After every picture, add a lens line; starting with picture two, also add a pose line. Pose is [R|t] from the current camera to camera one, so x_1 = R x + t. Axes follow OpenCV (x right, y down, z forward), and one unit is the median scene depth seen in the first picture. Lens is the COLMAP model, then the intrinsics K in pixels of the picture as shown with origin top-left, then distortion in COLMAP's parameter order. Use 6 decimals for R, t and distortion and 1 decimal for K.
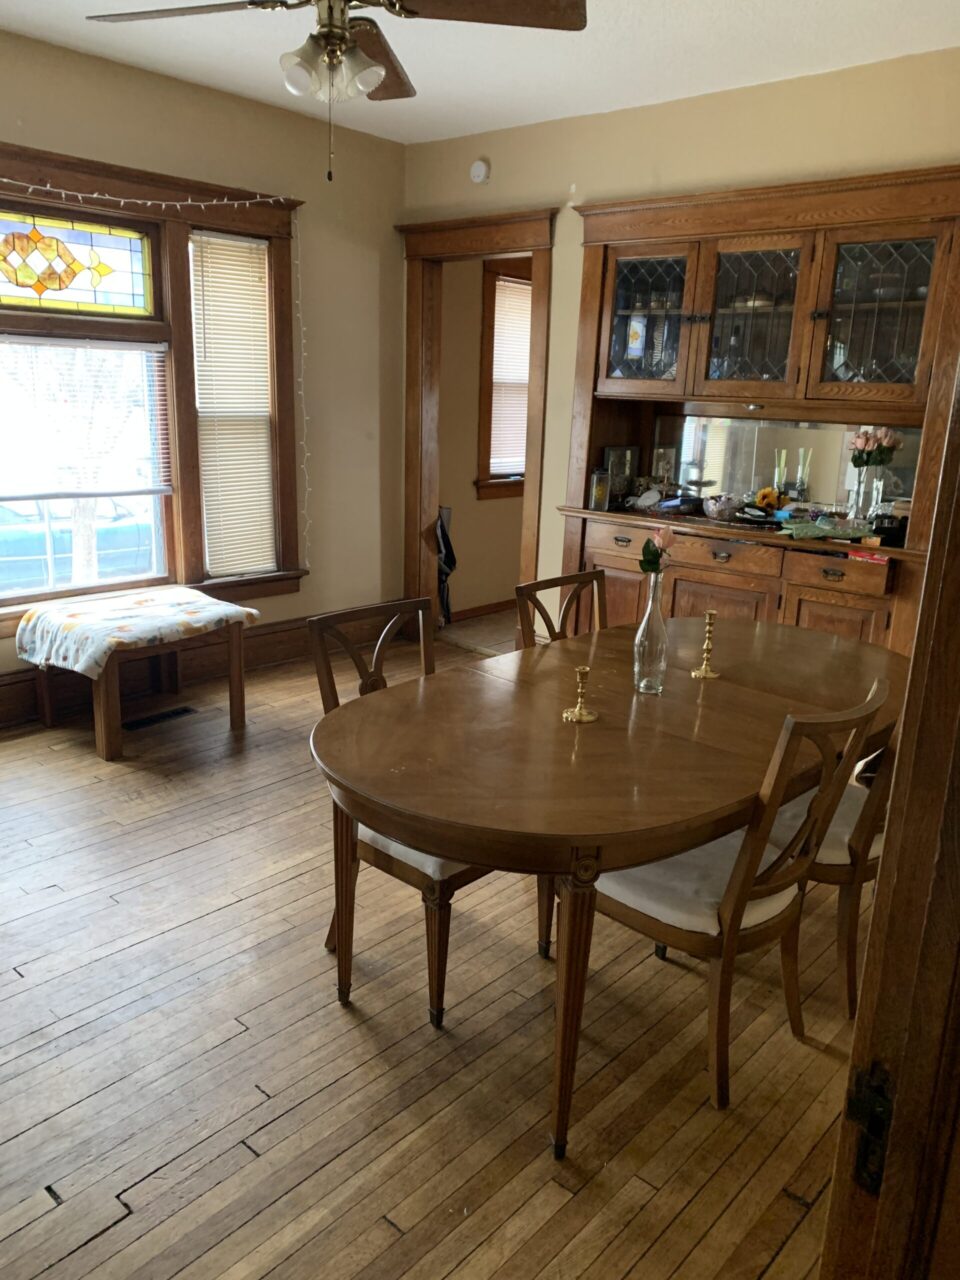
lens RADIAL K [[966.7, 0, 480.0], [0, 966.7, 640.0], [0, 0, 1]] dist [0.000674, -0.004633]
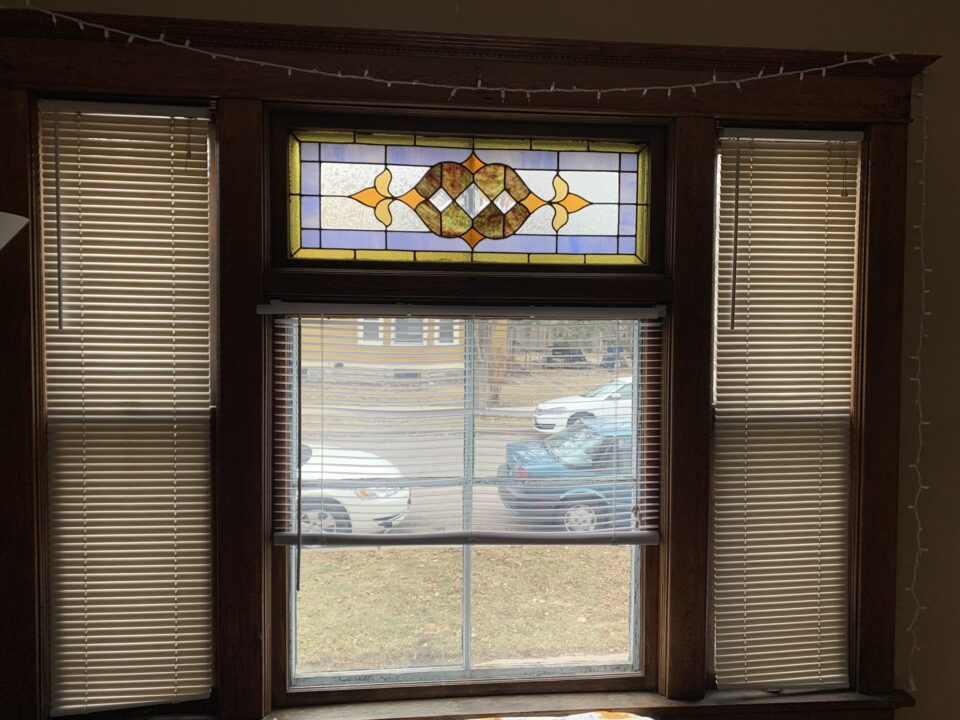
lens RADIAL K [[721.5, 0, 480.0], [0, 721.5, 360.0], [0, 0, 1]] dist [0.044855, -0.056003]
pose [[0.739252, 0.003448, -0.673420, -0.101520], [-0.156018, 0.973657, -0.166285, -0.182855], [0.655107, 0.227992, 0.720316, 0.612925]]
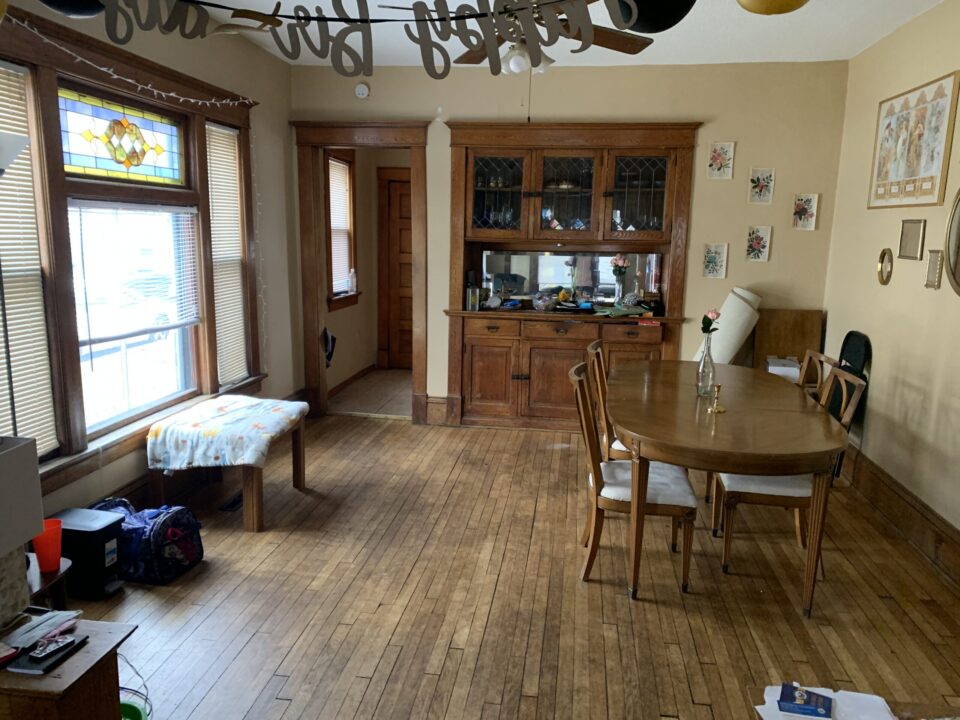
lens RADIAL K [[721.5, 0, 480.0], [0, 721.5, 360.0], [0, 0, 1]] dist [0.044855, -0.056003]
pose [[0.829928, -0.114410, 0.546013, -0.576233], [0.149044, 0.988641, -0.019387, -0.033509], [-0.537592, 0.097470, 0.837552, 0.015154]]
